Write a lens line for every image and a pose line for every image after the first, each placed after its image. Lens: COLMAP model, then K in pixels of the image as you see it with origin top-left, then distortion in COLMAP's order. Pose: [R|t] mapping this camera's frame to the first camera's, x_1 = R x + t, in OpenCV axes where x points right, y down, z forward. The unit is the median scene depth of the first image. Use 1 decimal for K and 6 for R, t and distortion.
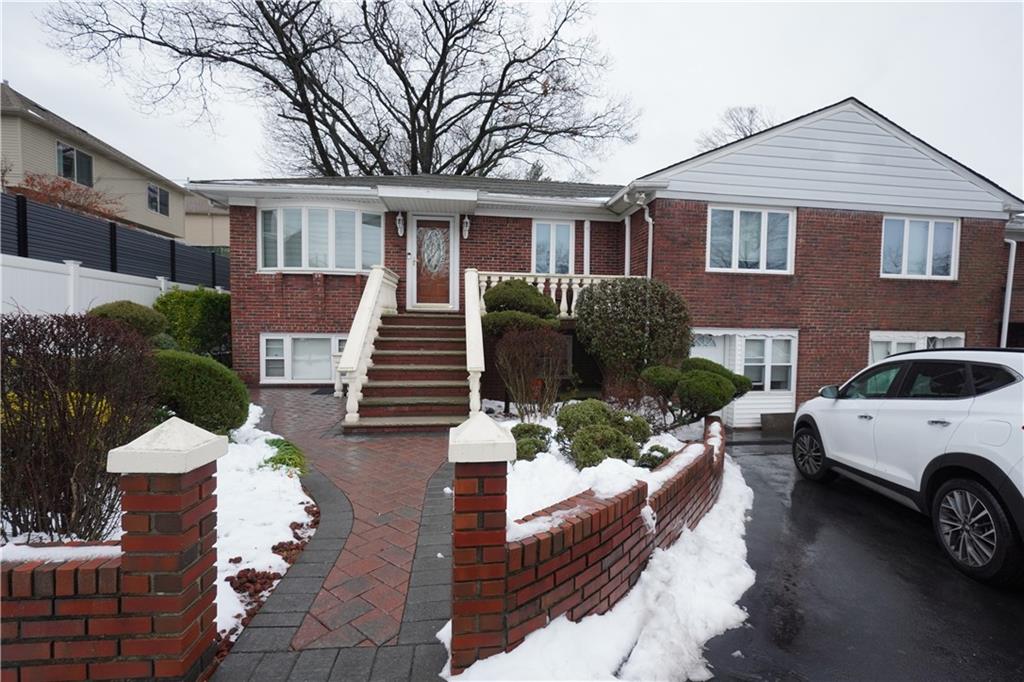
lens RADIAL K [[426.3, 0, 510.8], [0, 426.3, 343.6], [0, 0, 1]] dist [-0.020993, 0.007107]
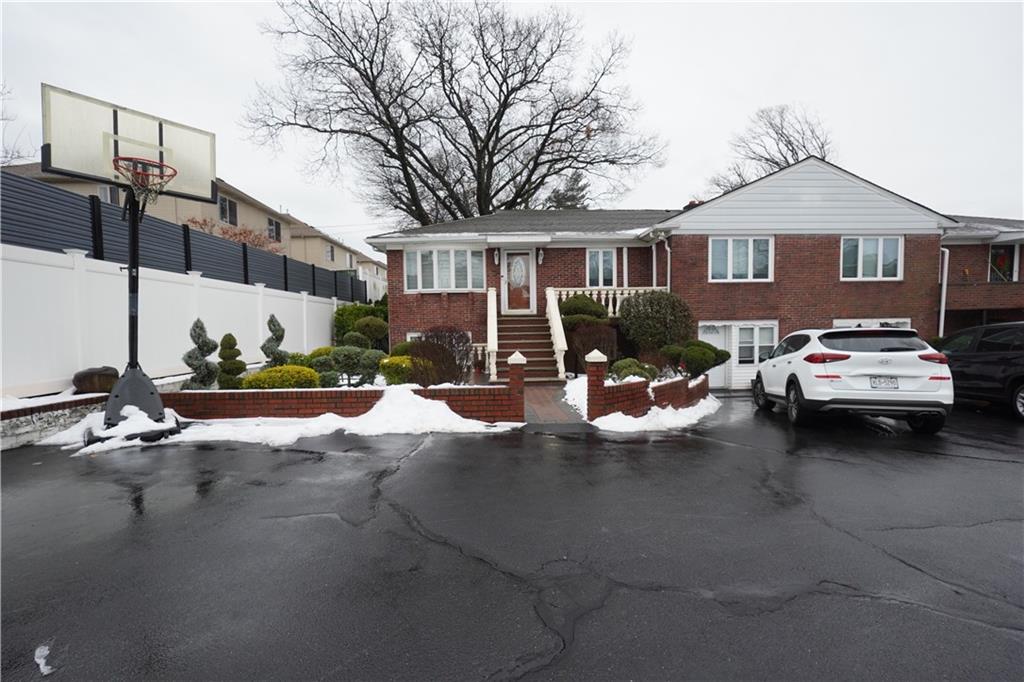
lens RADIAL K [[426.3, 0, 510.8], [0, 426.3, 343.6], [0, 0, 1]] dist [-0.020993, 0.007107]
pose [[0.995418, -0.025425, -0.092179, -0.085161], [0.026079, 0.999642, 0.005903, 0.013956], [0.091996, -0.008279, 0.995725, -0.495267]]
